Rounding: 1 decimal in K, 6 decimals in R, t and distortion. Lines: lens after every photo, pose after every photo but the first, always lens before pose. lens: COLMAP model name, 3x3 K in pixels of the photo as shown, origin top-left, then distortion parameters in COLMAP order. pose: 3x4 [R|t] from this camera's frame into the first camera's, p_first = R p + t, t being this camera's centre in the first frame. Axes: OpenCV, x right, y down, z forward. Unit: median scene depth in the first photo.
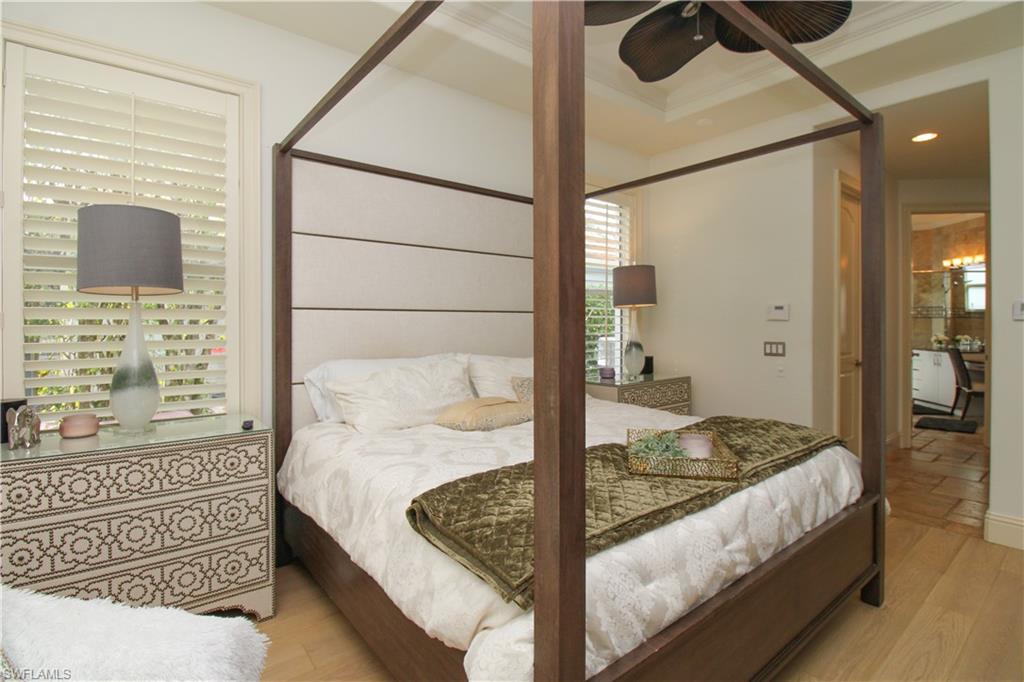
lens RADIAL K [[488.1, 0, 520.0], [0, 488.1, 333.4], [0, 0, 1]] dist [-0.008121, -0.003409]
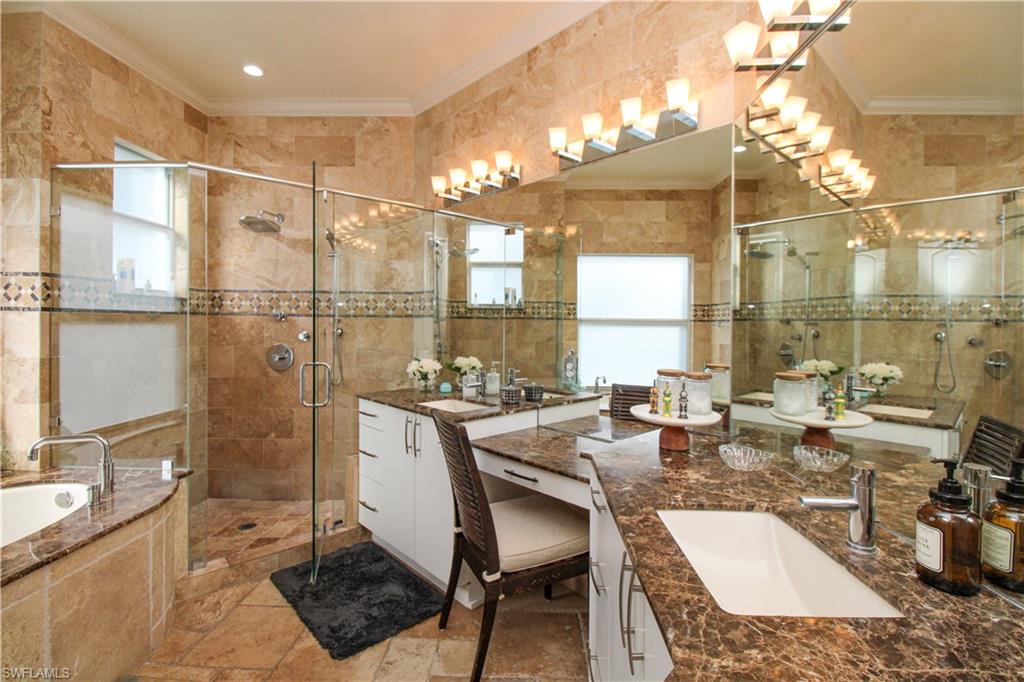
lens RADIAL K [[488.1, 0, 511.7], [0, 488.1, 332.9], [0, 0, 1]] dist [-0.008121, -0.003409]
pose [[0.658538, -0.001078, 0.752547, 0.600383], [-0.005479, 0.999966, 0.006226, -0.021524], [-0.752528, -0.008224, 0.658509, 0.667445]]
